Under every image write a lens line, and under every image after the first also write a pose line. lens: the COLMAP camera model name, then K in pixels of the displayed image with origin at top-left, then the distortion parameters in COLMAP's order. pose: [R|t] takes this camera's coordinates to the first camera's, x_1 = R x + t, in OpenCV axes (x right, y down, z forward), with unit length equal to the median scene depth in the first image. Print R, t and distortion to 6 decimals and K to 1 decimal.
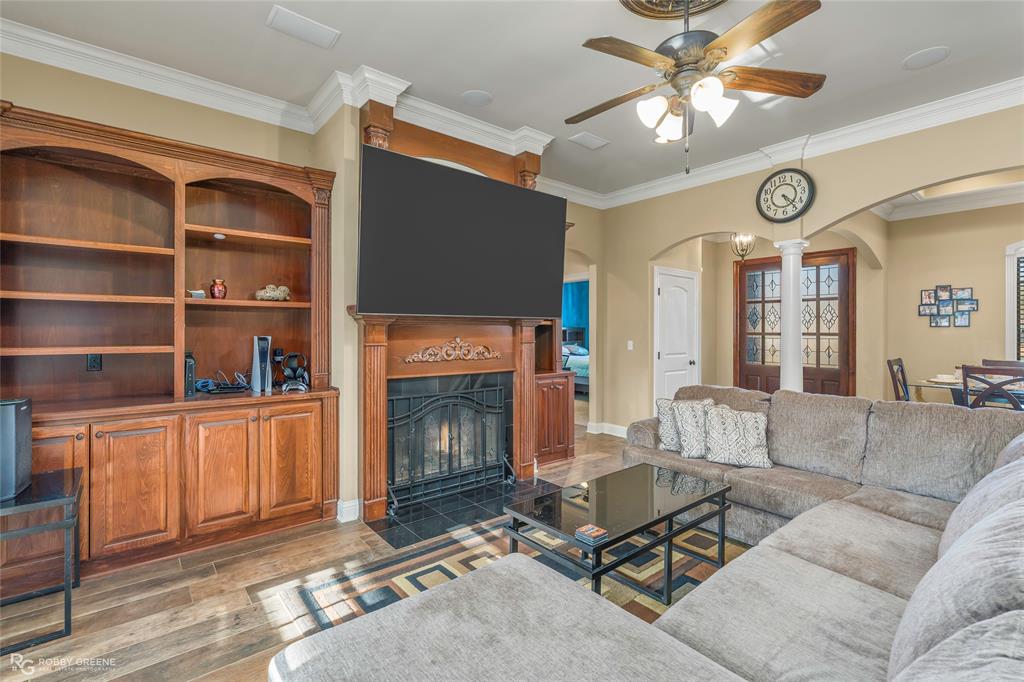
lens RADIAL K [[461.9, 0, 508.5], [0, 461.9, 336.4], [0, 0, 1]] dist [0.000280, 0.001111]
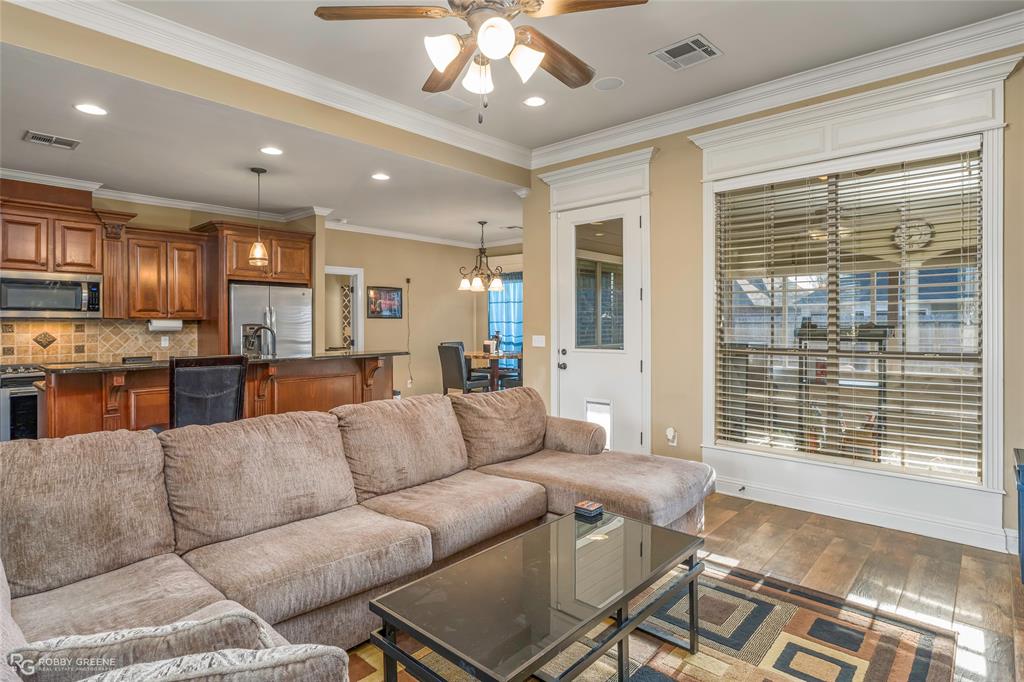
lens RADIAL K [[540.4, 0, 514.5], [0, 540.4, 319.9], [0, 0, 1]] dist [0.000888, 0.000680]
pose [[-0.988383, -0.000237, -0.151981, 0.335857], [-0.000938, 0.999989, 0.004547, -0.014477], [0.151978, 0.004637, -0.988373, 1.369994]]
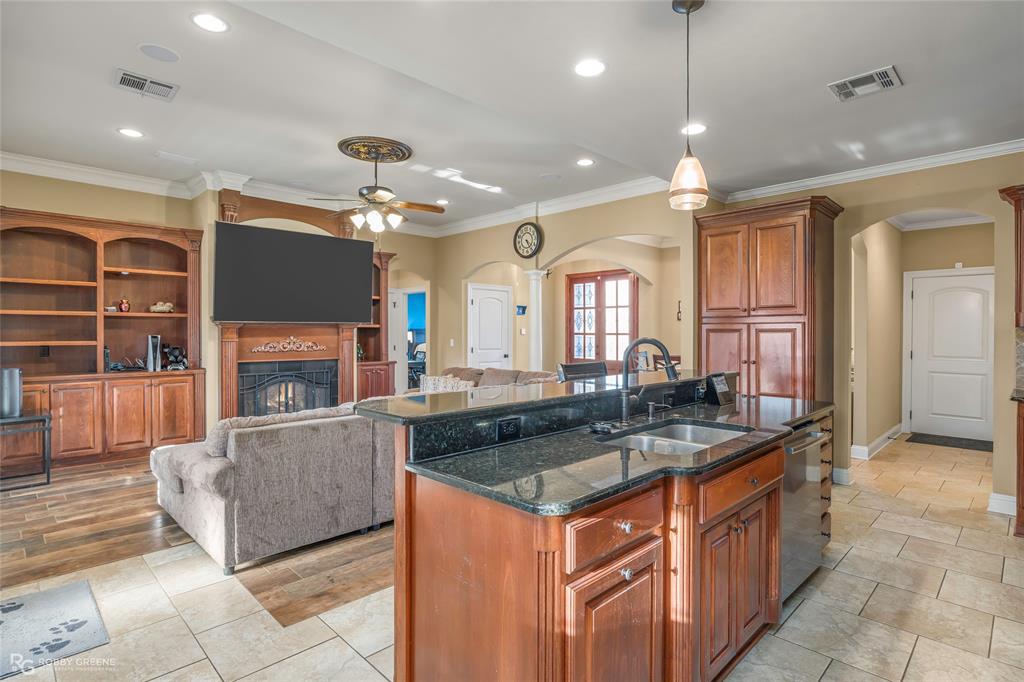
lens RADIAL K [[520.6, 0, 505.0], [0, 520.6, 339.6], [0, 0, 1]] dist [0.006203, 0.000791]
pose [[0.996413, -0.001971, 0.084603, 0.507642], [0.001632, 0.999990, 0.004066, 0.008683], [-0.084610, -0.003913, 0.996406, -0.874612]]
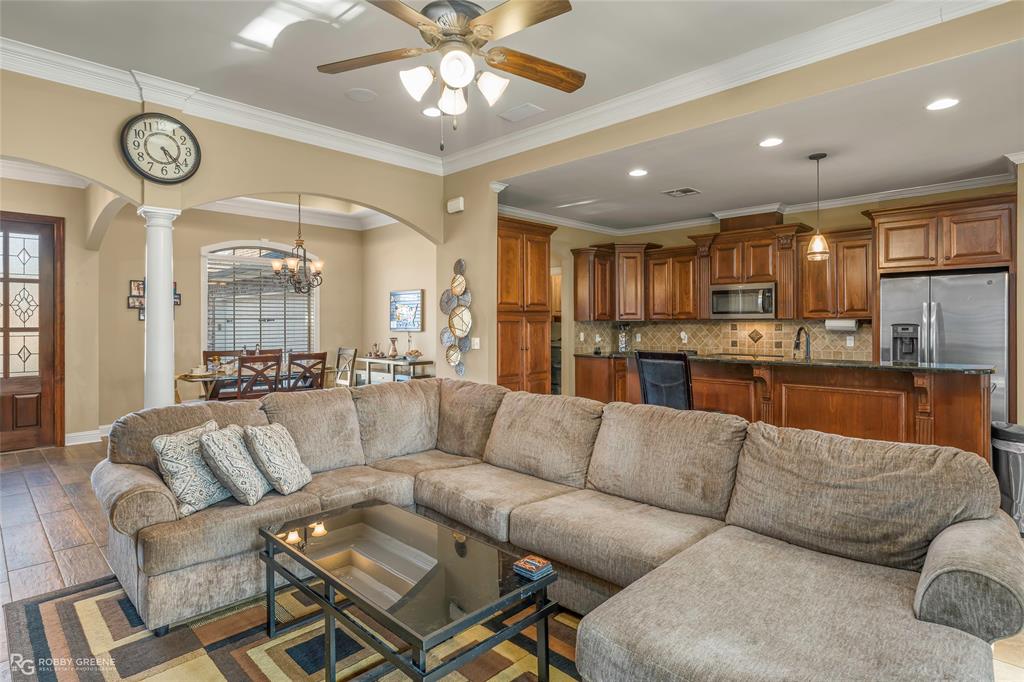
lens RADIAL K [[540.4, 0, 515.1], [0, 540.4, 332.4], [0, 0, 1]] dist [0.000888, 0.000680]
pose [[-0.105423, -0.016064, 0.994298, -0.478707], [0.014019, 0.999746, 0.017639, -0.009968], [-0.994329, 0.015799, -0.105171, 0.684737]]
